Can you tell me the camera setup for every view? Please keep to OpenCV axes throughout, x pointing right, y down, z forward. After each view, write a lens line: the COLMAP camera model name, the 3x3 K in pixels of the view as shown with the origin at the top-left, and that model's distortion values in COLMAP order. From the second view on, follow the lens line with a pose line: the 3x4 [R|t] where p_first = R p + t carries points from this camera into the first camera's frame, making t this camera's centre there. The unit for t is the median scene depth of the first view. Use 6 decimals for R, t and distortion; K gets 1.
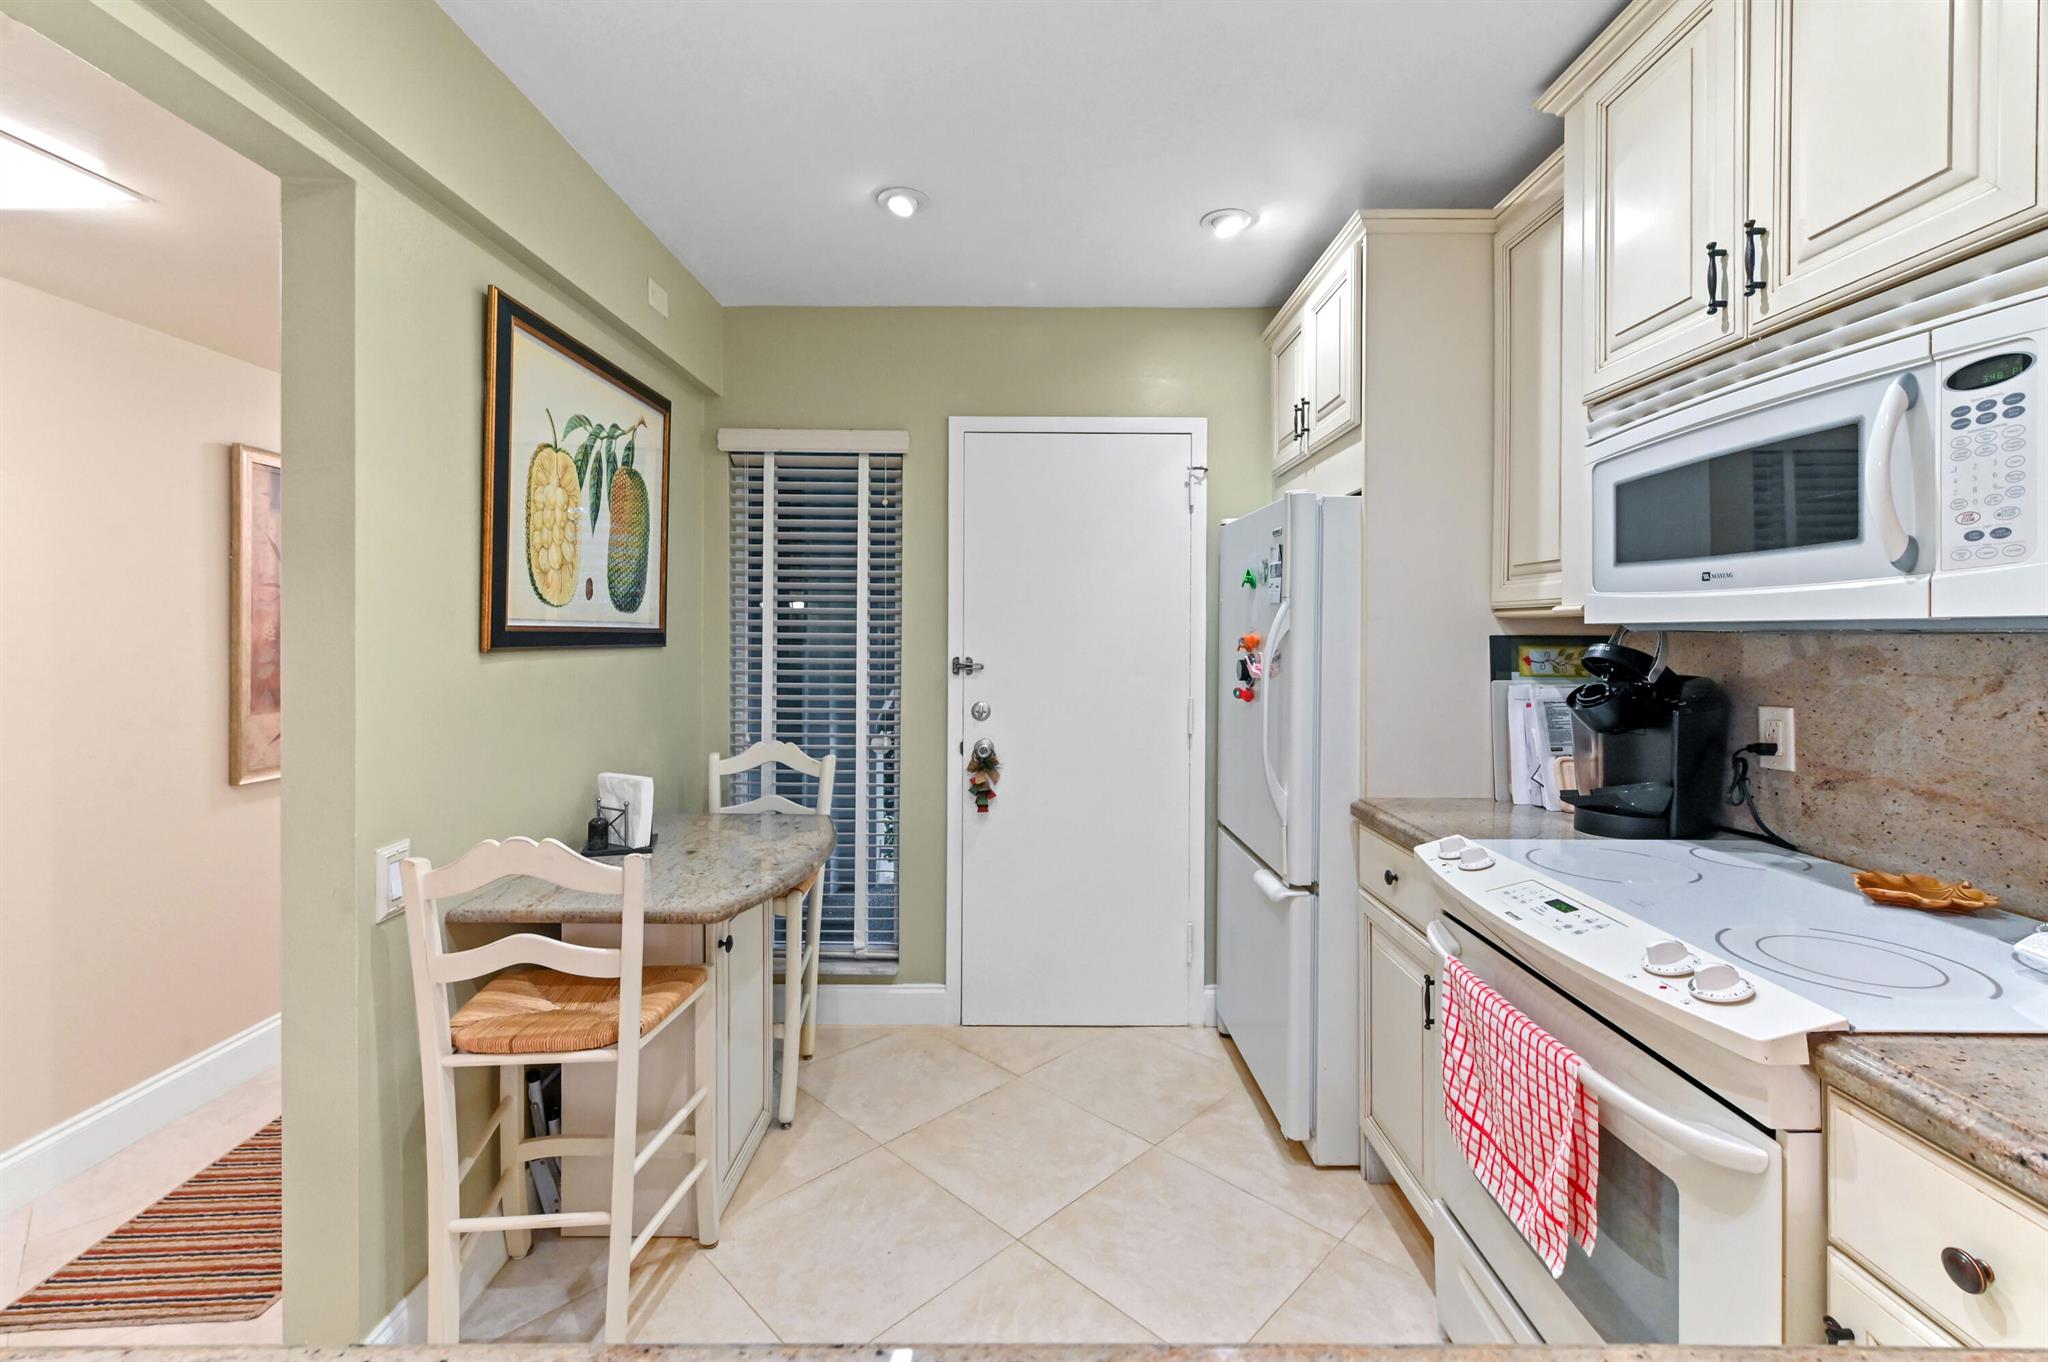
lens RADIAL K [[868.7, 0, 1024.0], [0, 868.7, 681.0], [0, 0, 1]] dist [0.001468, 0.000152]
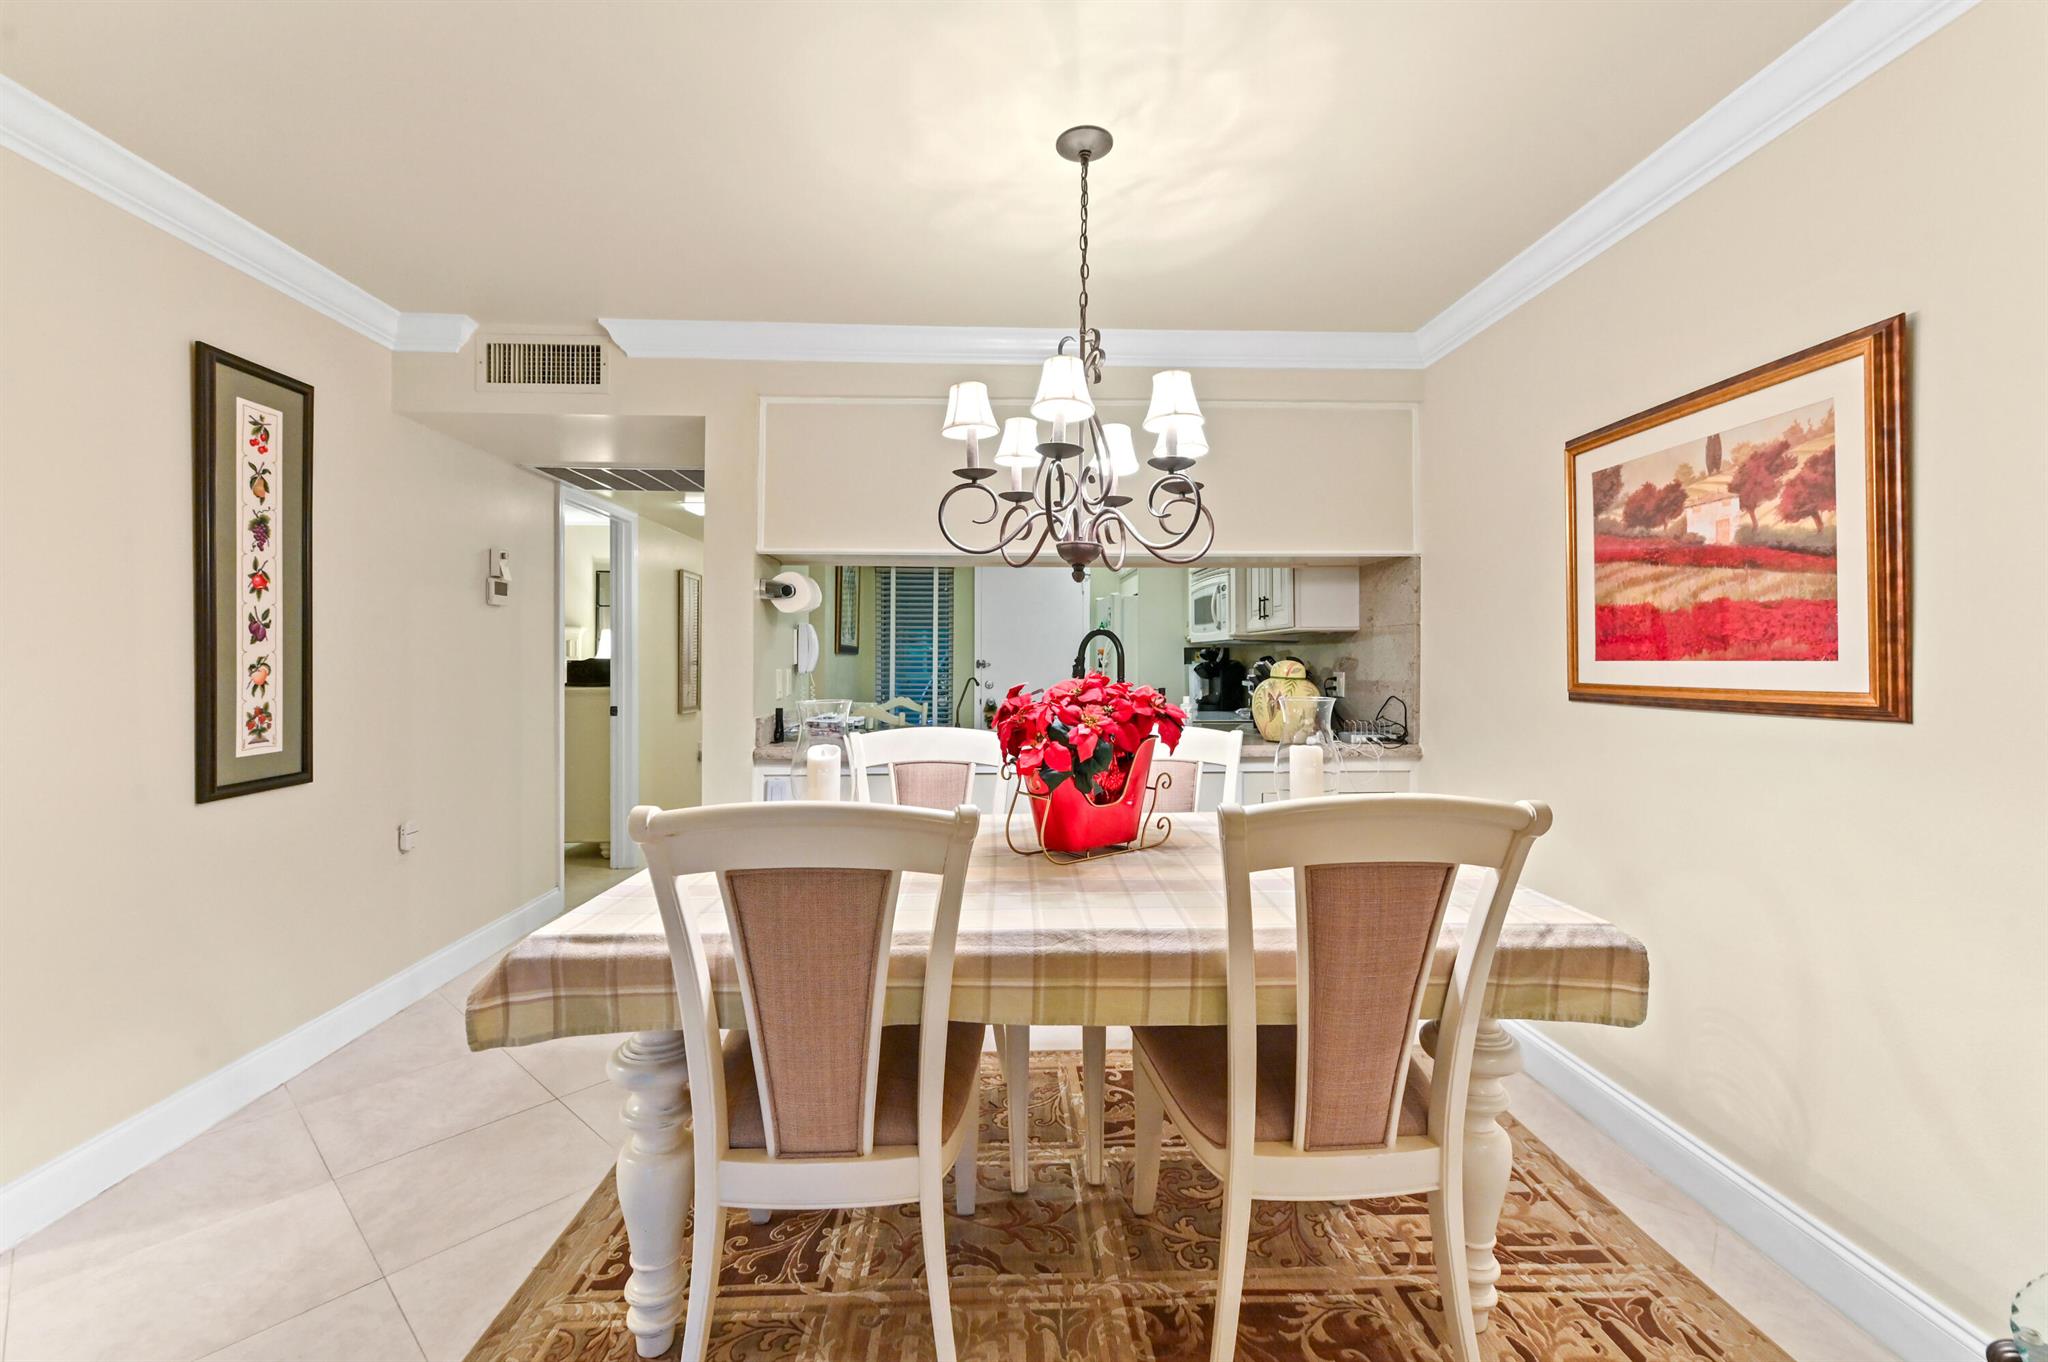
lens RADIAL K [[868.7, 0, 1024.0], [0, 868.7, 681.0], [0, 0, 1]] dist [0.001468, 0.000152]
pose [[0.999416, -0.013011, 0.031593, -0.035272], [0.013456, 0.999813, -0.013914, 0.058025], [-0.031406, 0.014331, 0.999404, -1.178638]]
